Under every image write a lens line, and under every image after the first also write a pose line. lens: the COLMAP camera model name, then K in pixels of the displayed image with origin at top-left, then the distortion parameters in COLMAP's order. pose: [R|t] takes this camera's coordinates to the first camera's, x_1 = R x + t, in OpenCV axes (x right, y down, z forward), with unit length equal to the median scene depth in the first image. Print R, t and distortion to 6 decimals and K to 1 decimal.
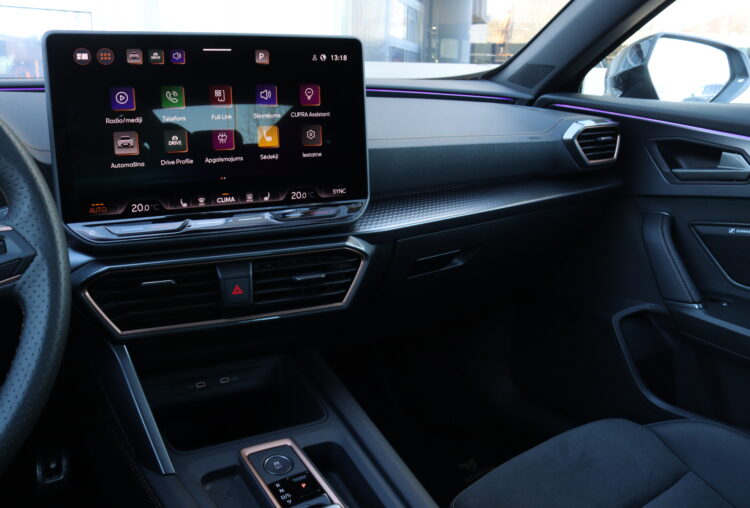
lens RADIAL K [[629.2, 0, 380.2], [0, 629.2, 247.5], [0, 0, 1]] dist [-0.159268, 0.116250]
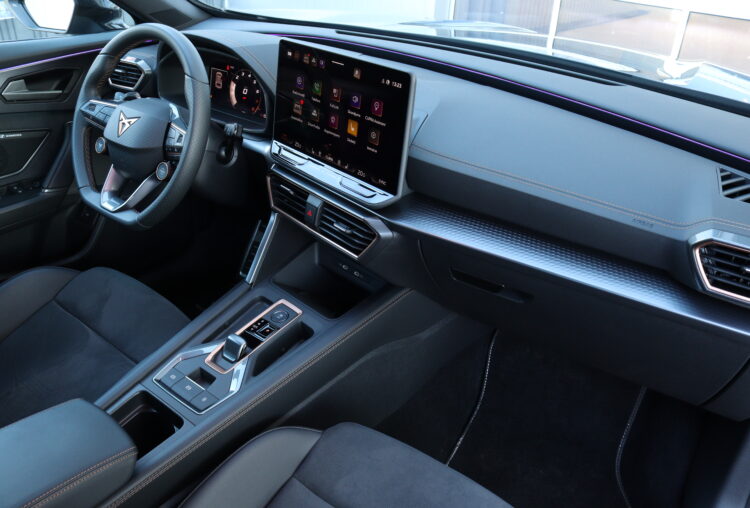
lens RADIAL K [[629.2, 0, 366.9], [0, 629.2, 247.0], [0, 0, 1]] dist [-0.159268, 0.116250]
pose [[0.289145, 0.448116, -0.845924, 1.149859], [-0.294205, 0.882500, 0.366929, -0.462232], [0.910955, 0.142779, 0.387009, 0.491547]]
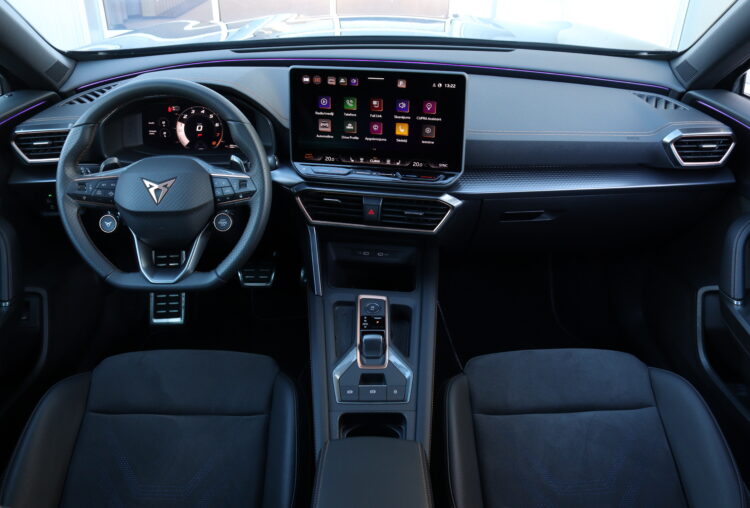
lens RADIAL K [[629.2, 0, 372.8], [0, 629.2, 253.2], [0, 0, 1]] dist [-0.159268, 0.116250]
pose [[0.820959, 0.274064, -0.500915, 0.689216], [-0.138089, 0.946534, 0.291557, -0.335306], [0.554038, -0.170185, 0.814910, -0.490538]]
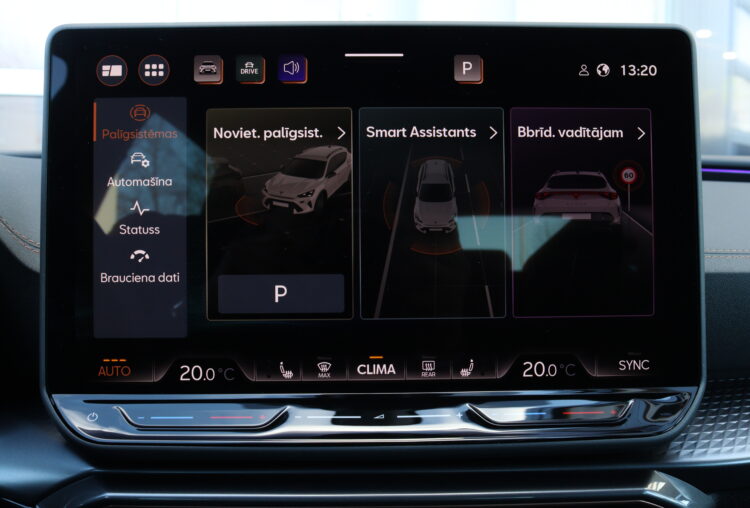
lens RADIAL K [[834.3, 0, 373.8], [0, 834.3, 251.9], [0, 0, 1]] dist [-0.099088, 0.000000]
pose [[0.919858, 0.010662, -0.392107, -0.007201], [-0.089828, 0.978791, -0.184115, -0.046060], [0.381828, 0.204582, 0.901307, 0.405686]]
